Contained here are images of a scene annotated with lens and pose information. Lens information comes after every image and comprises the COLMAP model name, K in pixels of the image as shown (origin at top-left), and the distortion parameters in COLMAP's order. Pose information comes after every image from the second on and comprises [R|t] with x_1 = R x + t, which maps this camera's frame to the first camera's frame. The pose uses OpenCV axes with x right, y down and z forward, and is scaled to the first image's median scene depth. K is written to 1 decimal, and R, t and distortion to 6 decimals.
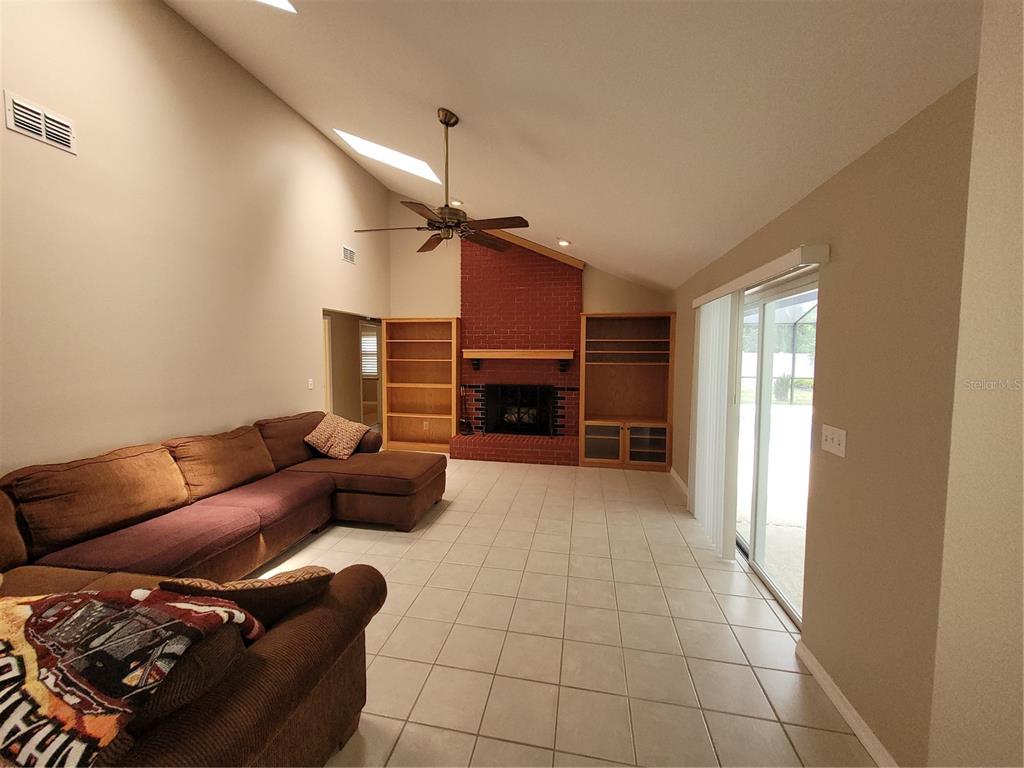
lens RADIAL K [[399.0, 0, 510.5], [0, 399.0, 382.1], [0, 0, 1]] dist [-0.003990, 0.000092]
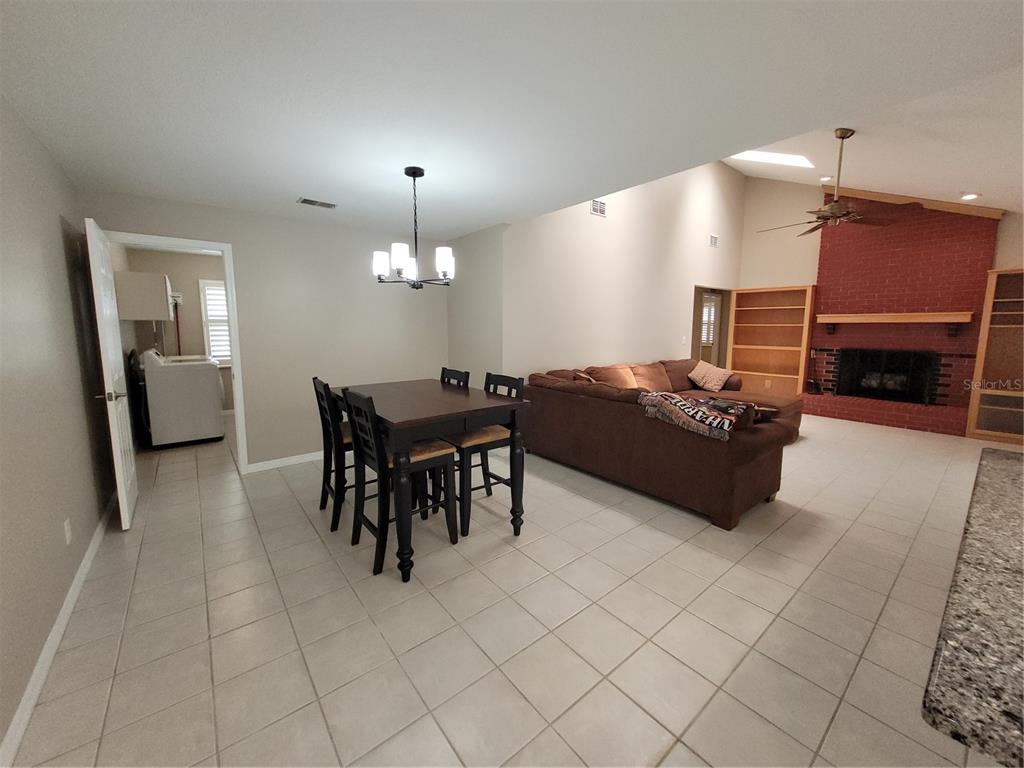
lens RADIAL K [[399.0, 0, 505.6], [0, 399.0, 376.3], [0, 0, 1]] dist [-0.003990, 0.000092]
pose [[0.753236, 0.078897, -0.653002, -0.039382], [-0.045653, 0.996657, 0.067757, 0.049923], [0.656164, -0.021225, 0.754319, -0.367420]]
